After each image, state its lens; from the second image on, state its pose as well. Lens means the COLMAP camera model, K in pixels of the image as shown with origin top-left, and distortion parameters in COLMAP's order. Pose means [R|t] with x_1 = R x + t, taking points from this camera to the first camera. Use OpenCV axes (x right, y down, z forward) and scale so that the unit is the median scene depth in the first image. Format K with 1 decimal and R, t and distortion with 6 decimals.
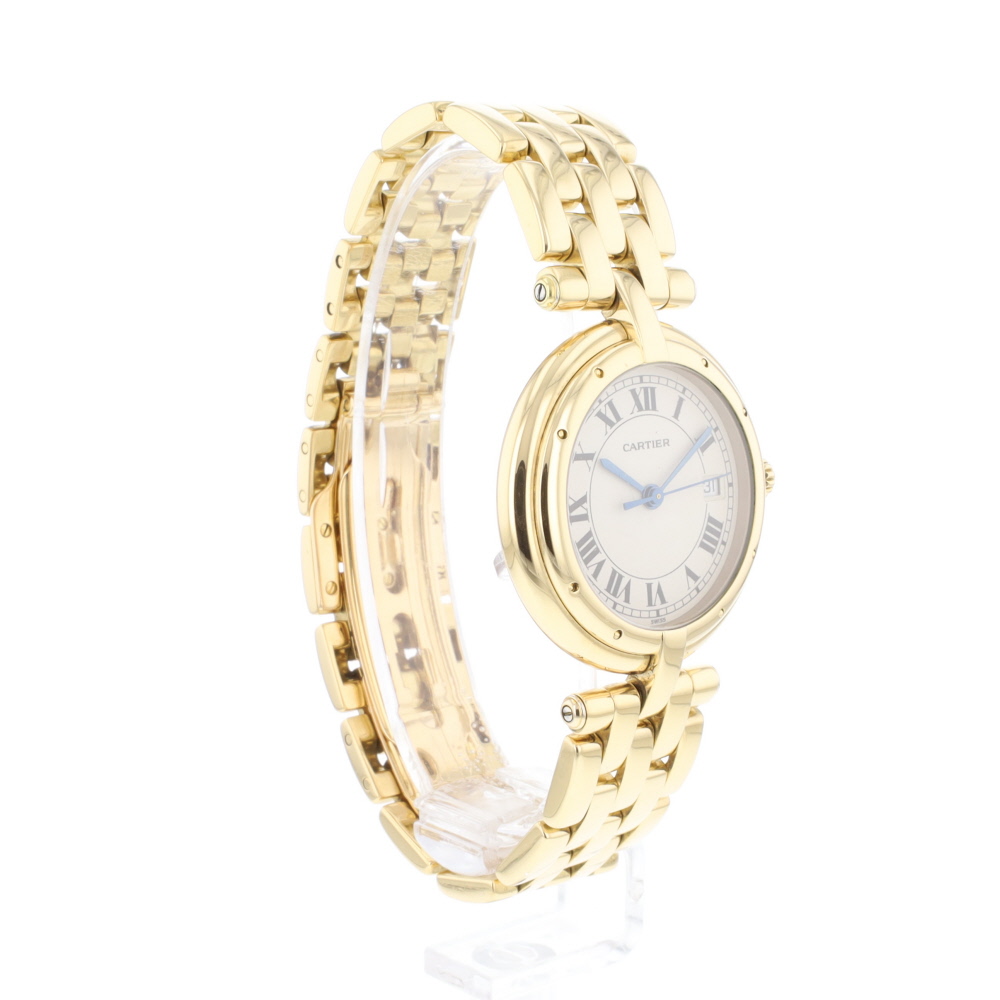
lens RADIAL K [[1926.9, 0, 494.4], [0, 1926.9, 504.9], [0, 0, 1]] dist [0.584758, 0.000000]
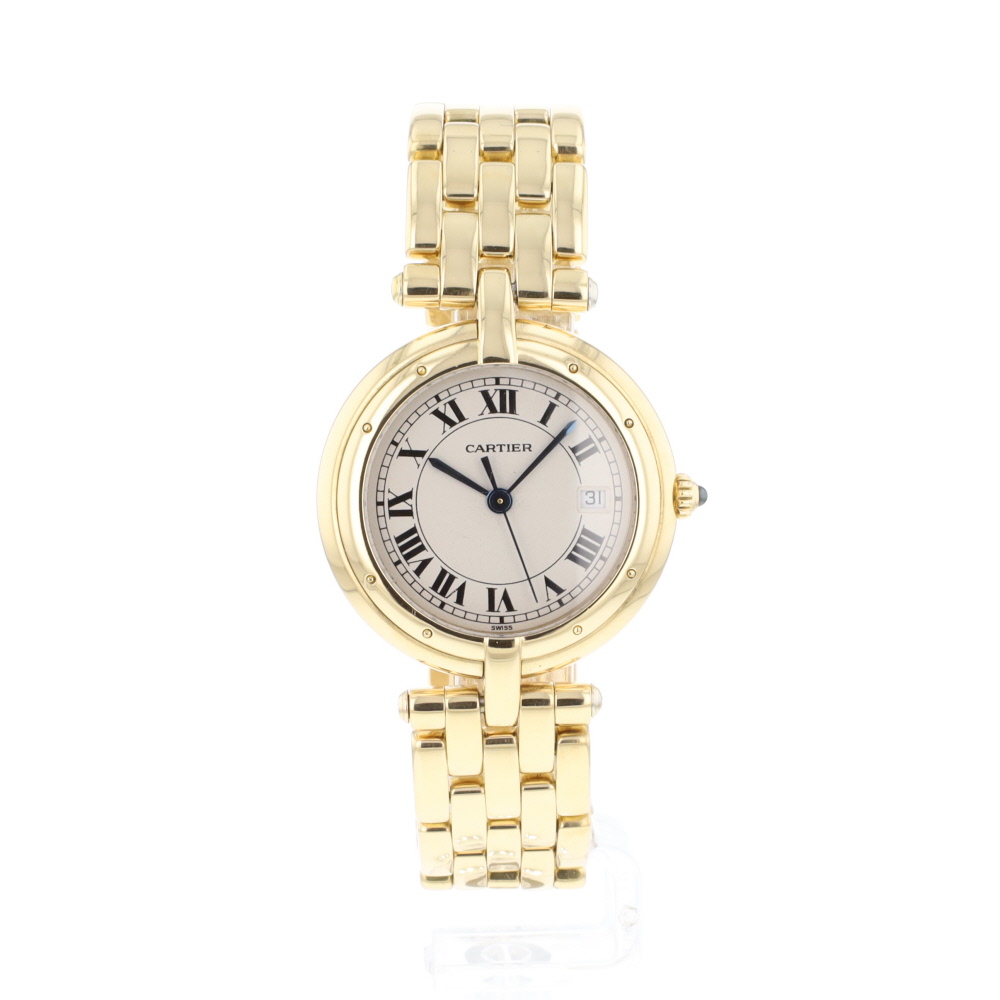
lens RADIAL K [[1926.9, 0, 506.1], [0, 1926.9, 494.8], [0, 0, 1]] dist [0.584758, 0.000000]
pose [[0.790026, 0.095342, -0.605615, 0.677648], [-0.092606, 0.995057, 0.035848, -0.042788], [0.606039, 0.027762, 0.794950, 0.223602]]
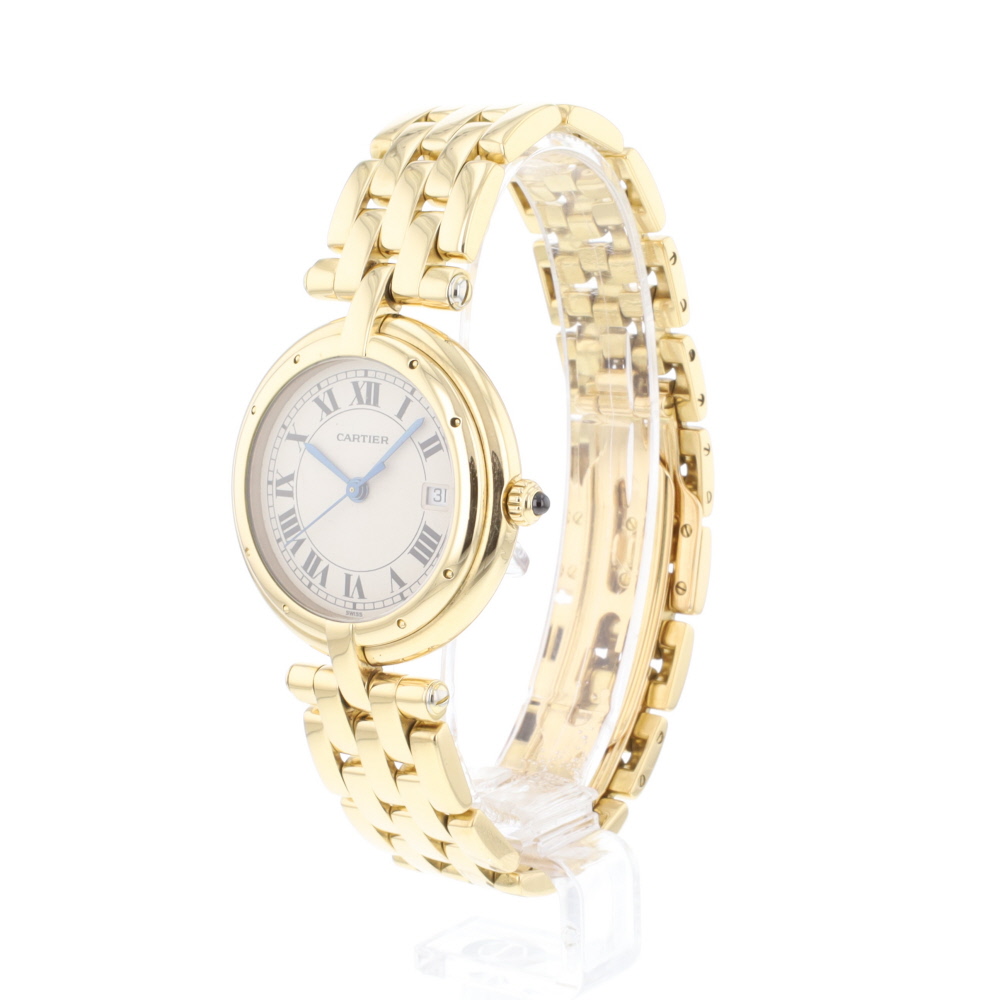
lens RADIAL K [[1926.9, 0, 493.1], [0, 1926.9, 502.0], [0, 0, 1]] dist [0.584758, 0.000000]
pose [[0.272849, 0.136195, -0.952368, 1.062611], [-0.151782, 0.983625, 0.097180, -0.106785], [0.950008, 0.118037, 0.289053, 0.777186]]
